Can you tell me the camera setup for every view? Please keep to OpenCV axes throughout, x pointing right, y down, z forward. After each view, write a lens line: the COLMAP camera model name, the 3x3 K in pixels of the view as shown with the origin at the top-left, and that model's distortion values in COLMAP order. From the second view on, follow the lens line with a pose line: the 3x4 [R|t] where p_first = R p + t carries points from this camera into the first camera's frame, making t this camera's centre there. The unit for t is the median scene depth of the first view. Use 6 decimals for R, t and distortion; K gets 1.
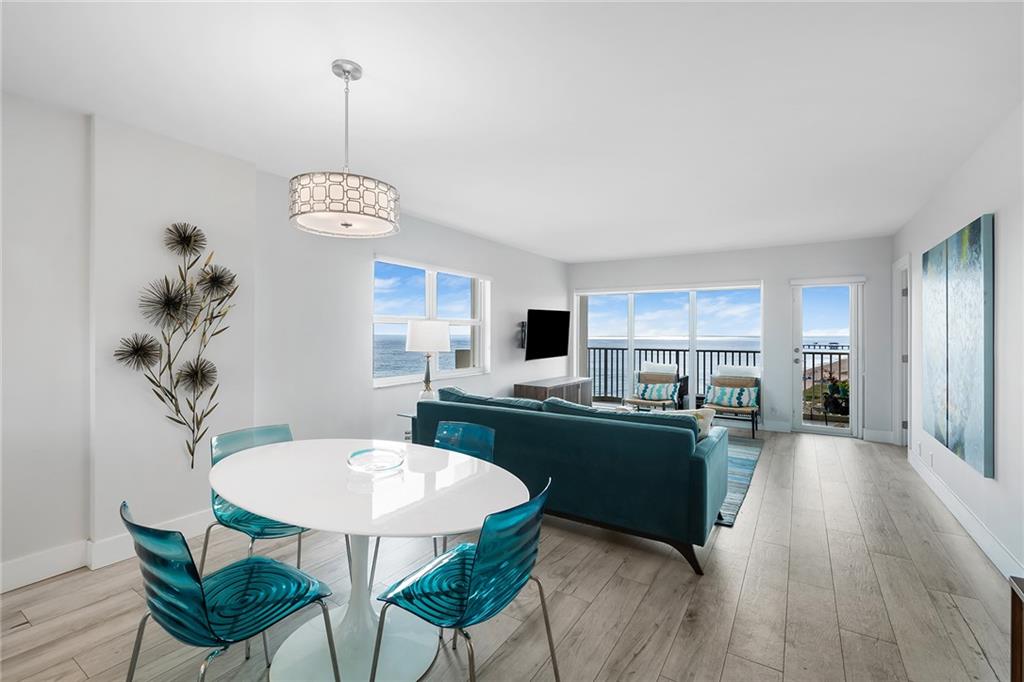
lens RADIAL K [[453.2, 0, 513.8], [0, 453.2, 330.6], [0, 0, 1]] dist [0.001136, -0.000007]
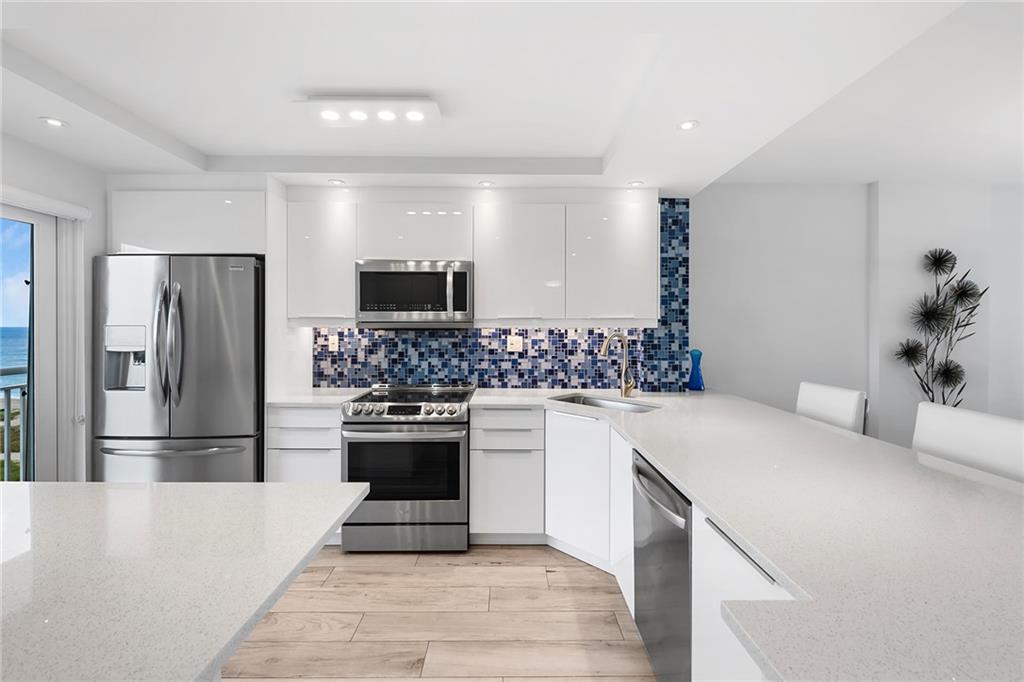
lens RADIAL K [[439.6, 0, 511.1], [0, 439.6, 328.9], [0, 0, 1]] dist [0.000983, -0.000384]
pose [[0.542736, 0.002549, -0.839900, -0.169171], [0.004238, 0.999974, 0.005773, -0.015172], [0.839893, -0.006693, 0.542711, -0.291978]]
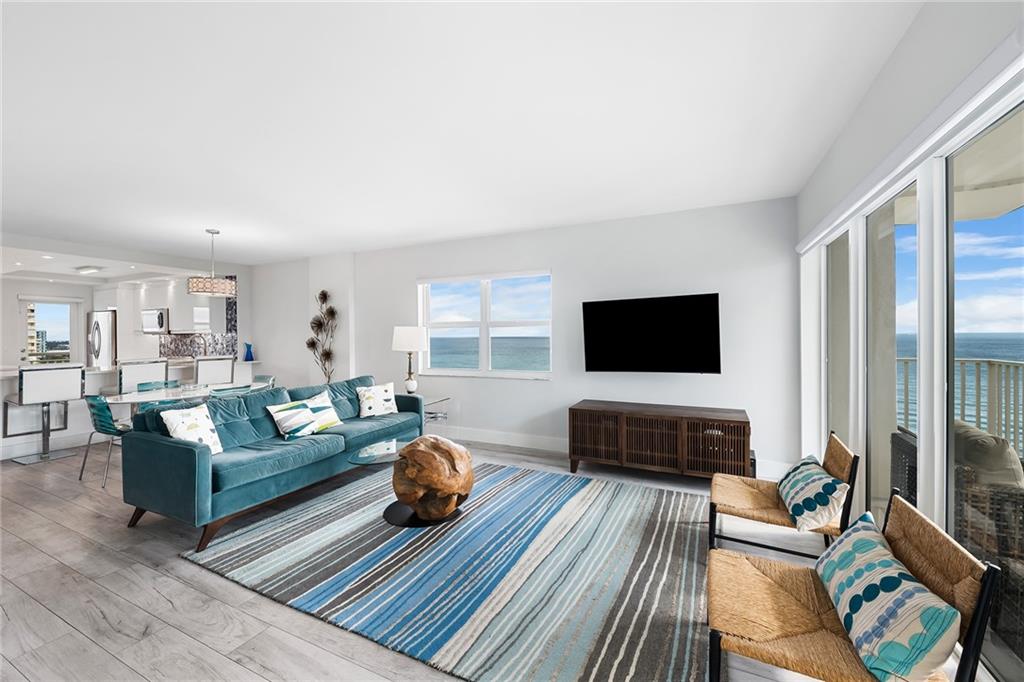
lens RADIAL K [[405.7, 0, 515.2], [0, 405.7, 335.1], [0, 0, 1]] dist [-0.000912, -0.003198]
pose [[0.121785, -0.003522, -0.992550, 0.708953], [0.014945, 0.999887, -0.001714, 0.007952], [0.992444, -0.014624, 0.121824, 0.822695]]
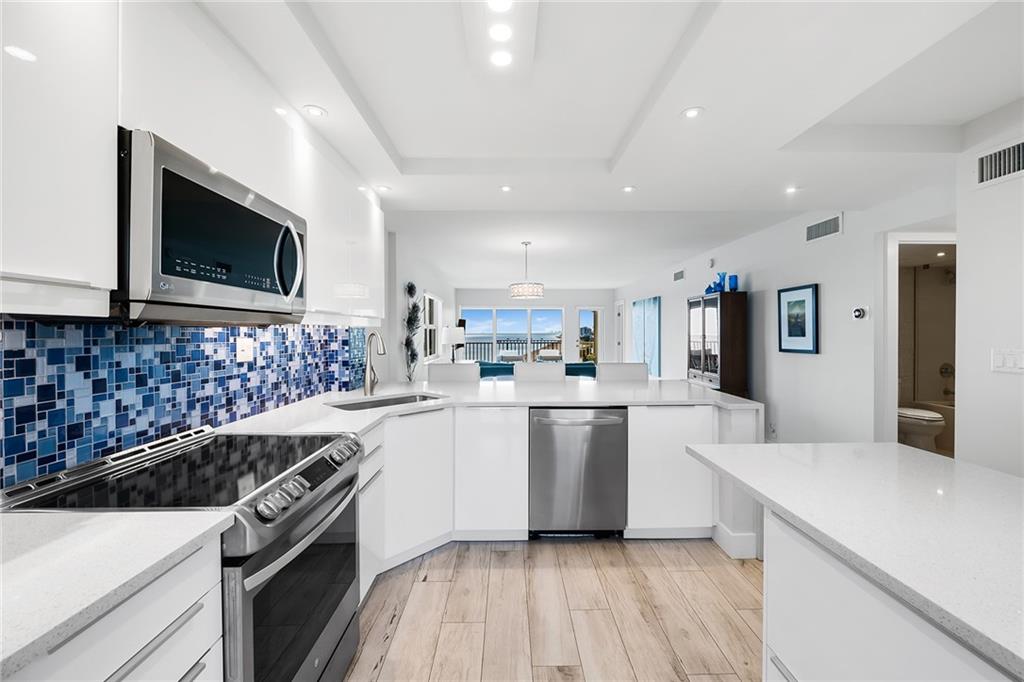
lens RADIAL K [[405.7, 0, 515.2], [0, 405.7, 335.1], [0, 0, 1]] dist [-0.000912, -0.003198]
pose [[0.834316, -0.010204, 0.551193, -0.642746], [0.002843, 0.999895, 0.014206, -0.009100], [-0.551280, -0.010285, 0.834257, -0.388651]]
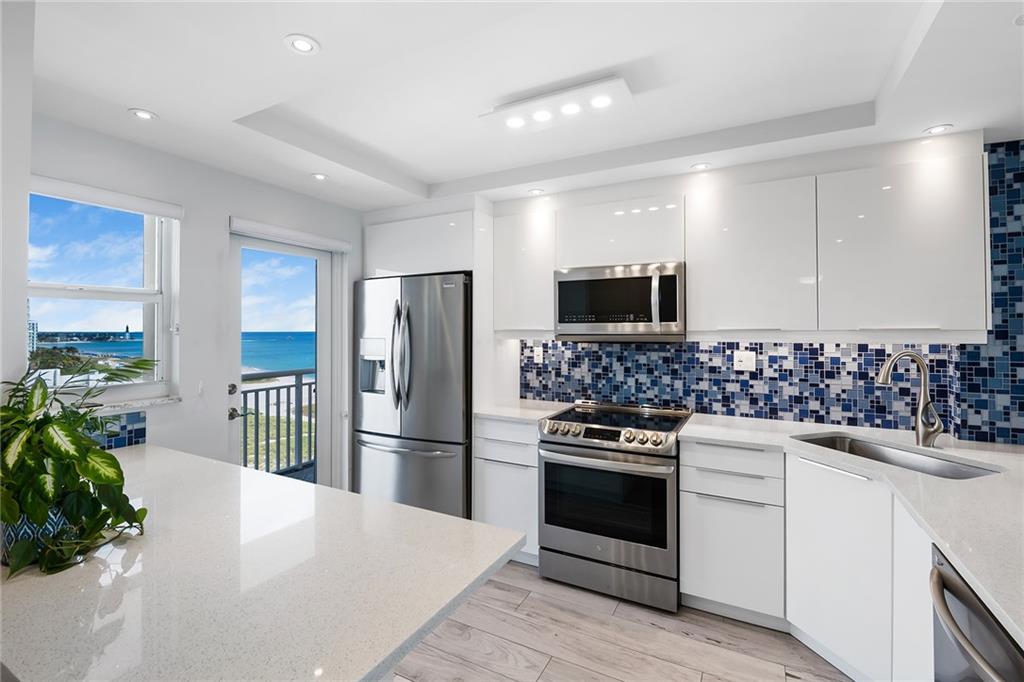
lens RADIAL K [[452.5, 0, 517.2], [0, 452.5, 325.3], [0, 0, 1]] dist [0.001000, -0.008016]
pose [[0.080628, -0.014796, -0.996634, -0.199229], [0.006565, 0.999876, -0.014313, -0.023971], [0.996723, -0.005389, 0.080715, -0.249542]]
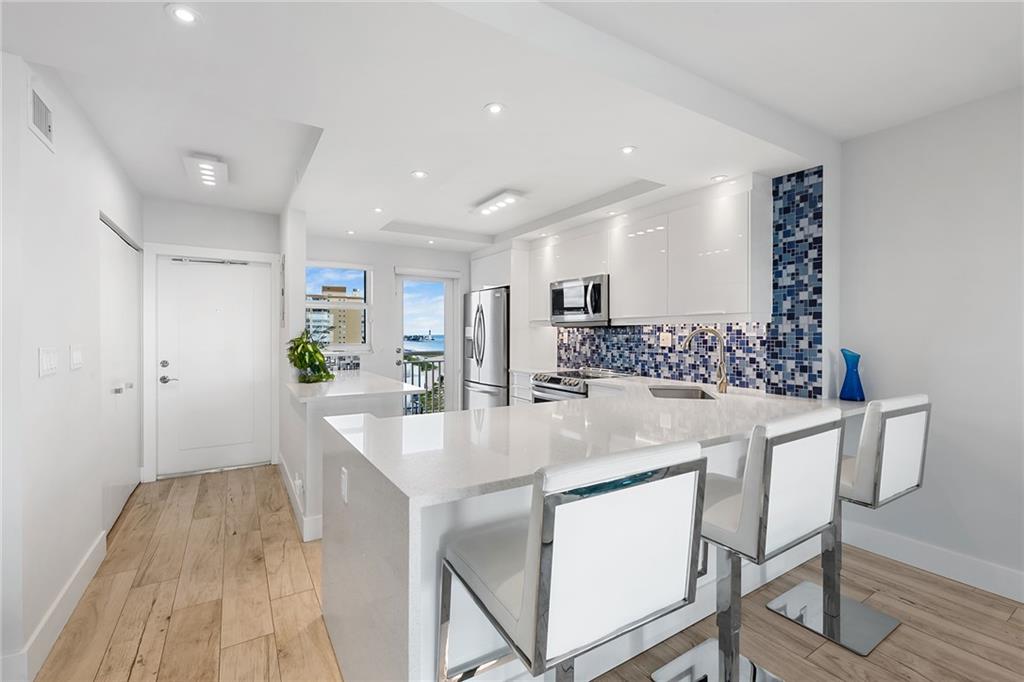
lens RADIAL K [[445.1, 0, 512.8], [0, 445.1, 337.9], [0, 0, 1]] dist [0.000295, -0.000187]
pose [[-0.433287, 0.005239, -0.901241, 0.041044], [0.002121, 0.999986, 0.004793, 0.001293], [0.901253, 0.000165, -0.433292, 0.101764]]
